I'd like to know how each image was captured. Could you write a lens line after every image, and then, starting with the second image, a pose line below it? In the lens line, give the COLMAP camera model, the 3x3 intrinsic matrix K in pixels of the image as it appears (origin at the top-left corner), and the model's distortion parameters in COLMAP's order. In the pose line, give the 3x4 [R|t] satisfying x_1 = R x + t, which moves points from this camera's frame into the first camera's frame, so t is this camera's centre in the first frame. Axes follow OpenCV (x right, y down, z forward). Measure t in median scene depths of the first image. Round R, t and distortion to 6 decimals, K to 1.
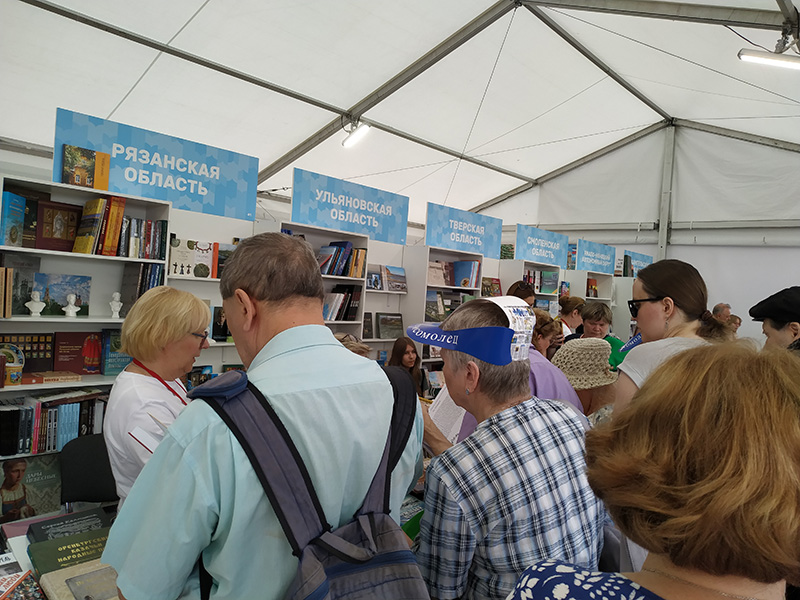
lens RADIAL K [[569.5, 0, 426.4], [0, 569.5, 300.2], [0, 0, 1]] dist [0.072211, 0.000043]
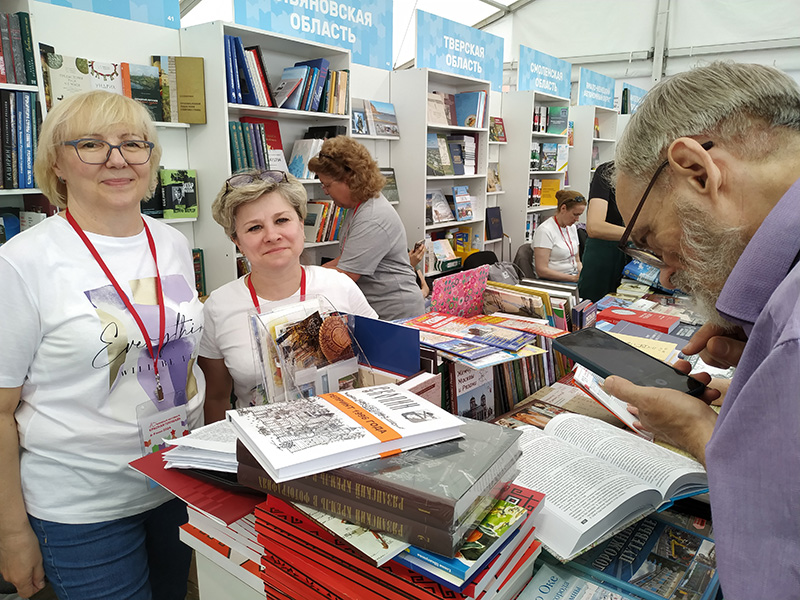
lens RADIAL K [[574.9, 0, 400.0], [0, 574.9, 300.0], [0, 0, 1]] dist [-0.039197, 0.002842]
pose [[0.996589, -0.076292, 0.031456, -0.072271], [0.067107, 0.971079, 0.229132, 0.020629], [-0.048027, -0.226239, 0.972887, 0.225035]]
